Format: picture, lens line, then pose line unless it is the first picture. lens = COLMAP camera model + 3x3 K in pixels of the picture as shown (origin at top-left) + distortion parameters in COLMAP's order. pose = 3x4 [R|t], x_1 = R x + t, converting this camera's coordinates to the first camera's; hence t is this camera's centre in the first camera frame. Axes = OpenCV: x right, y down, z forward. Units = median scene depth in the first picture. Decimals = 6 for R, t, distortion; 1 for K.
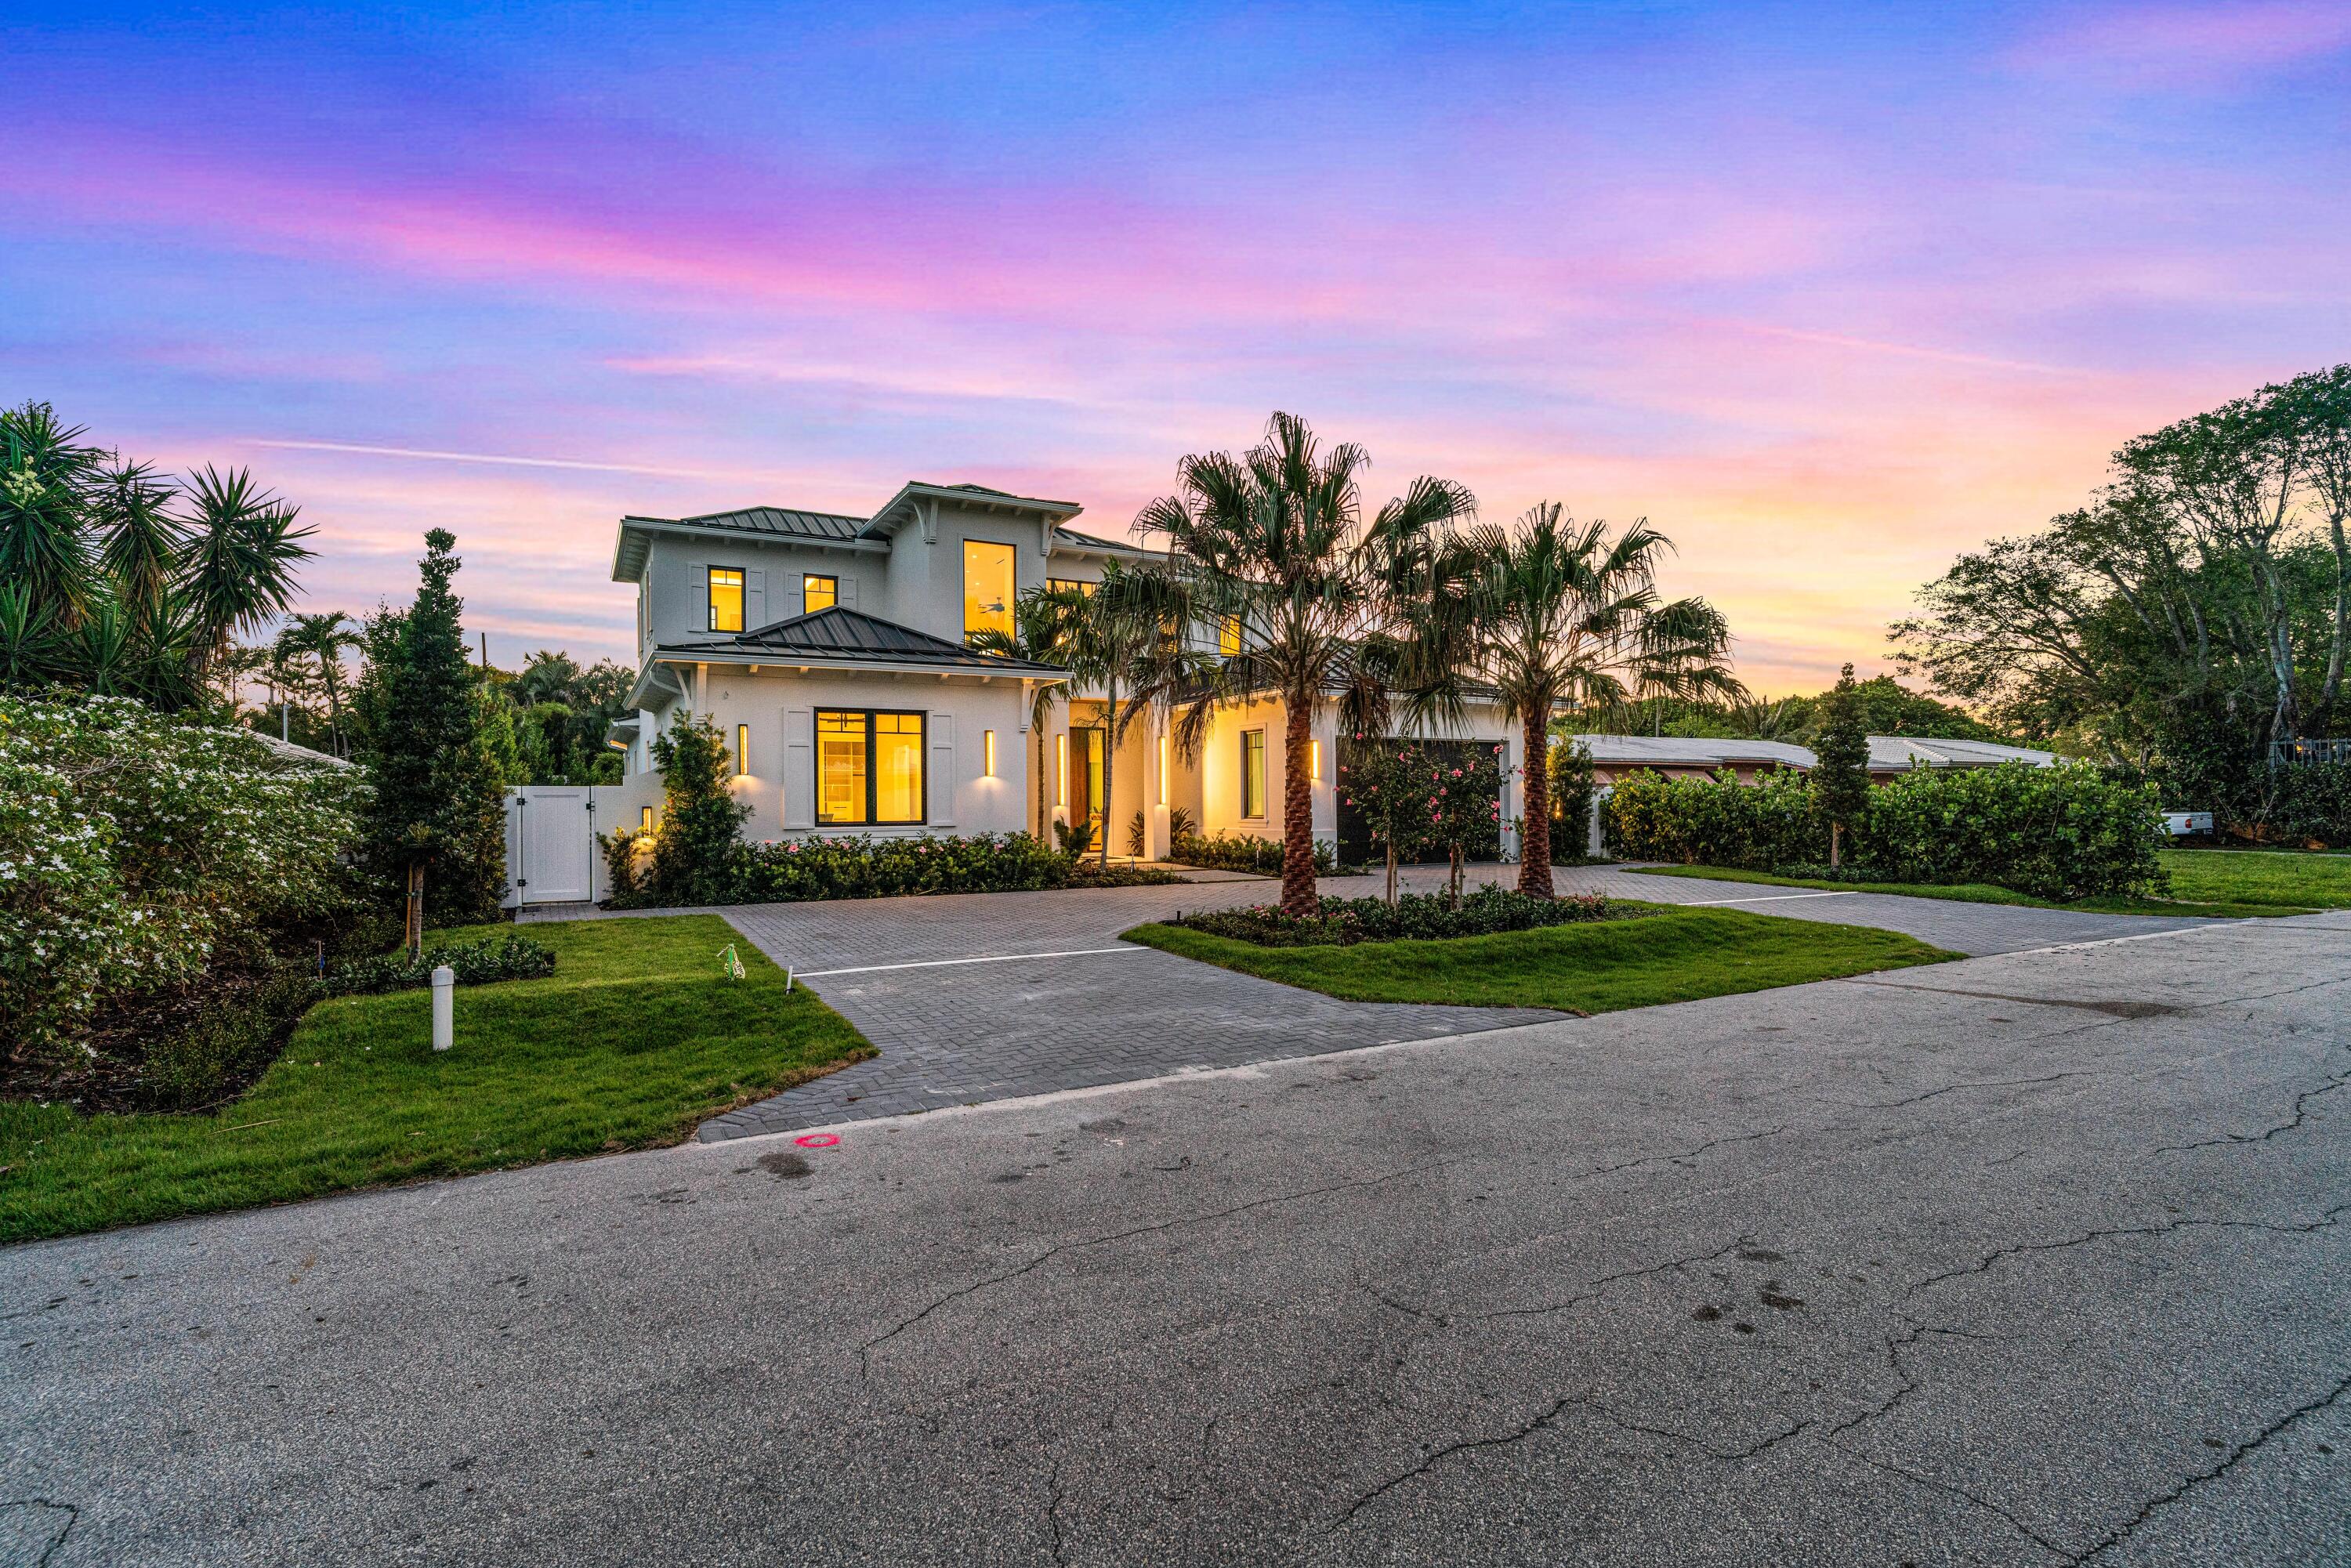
lens RADIAL K [[1117.7, 0, 1175.5], [0, 1117.7, 784.0], [0, 0, 1]] dist [-0.000734, 0.000110]
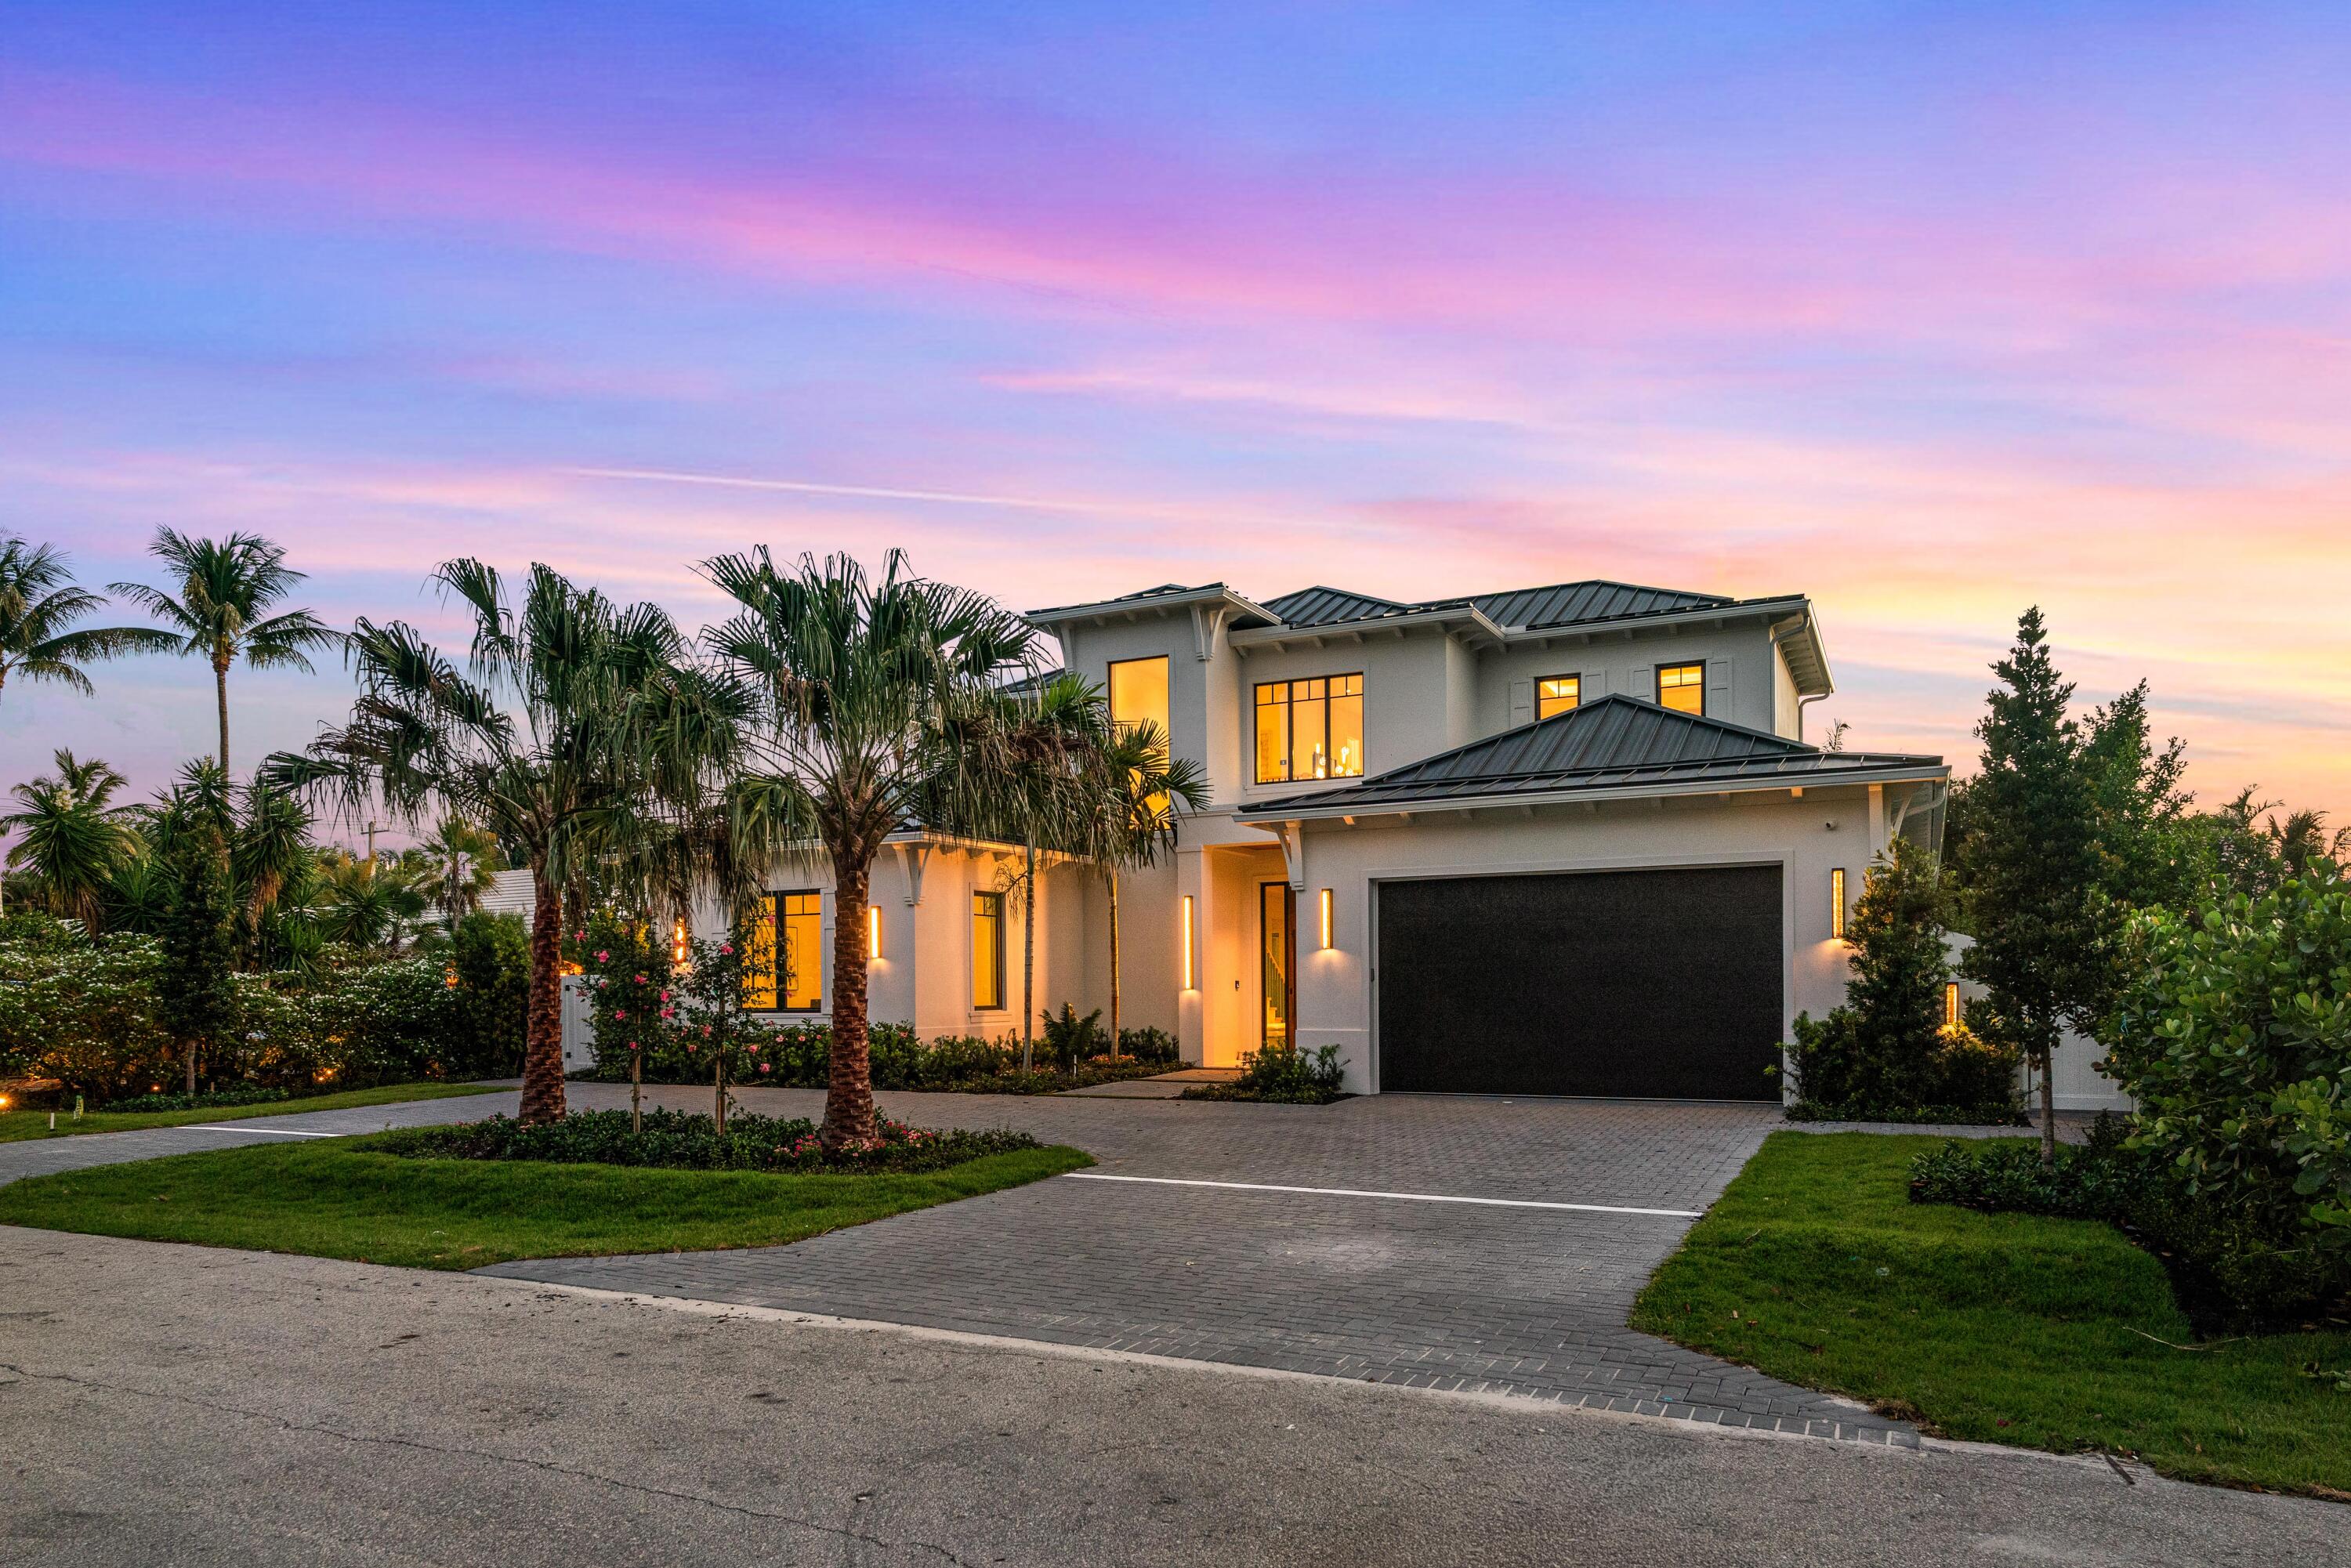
lens RADIAL K [[1117.7, 0, 1175.5], [0, 1117.7, 784.0], [0, 0, 1]] dist [-0.000734, 0.000110]
pose [[0.999999, 0.000548, -0.000944, -0.359357], [-0.000552, 0.999990, -0.004408, -0.060054], [0.000942, 0.004409, 0.999990, 0.137059]]
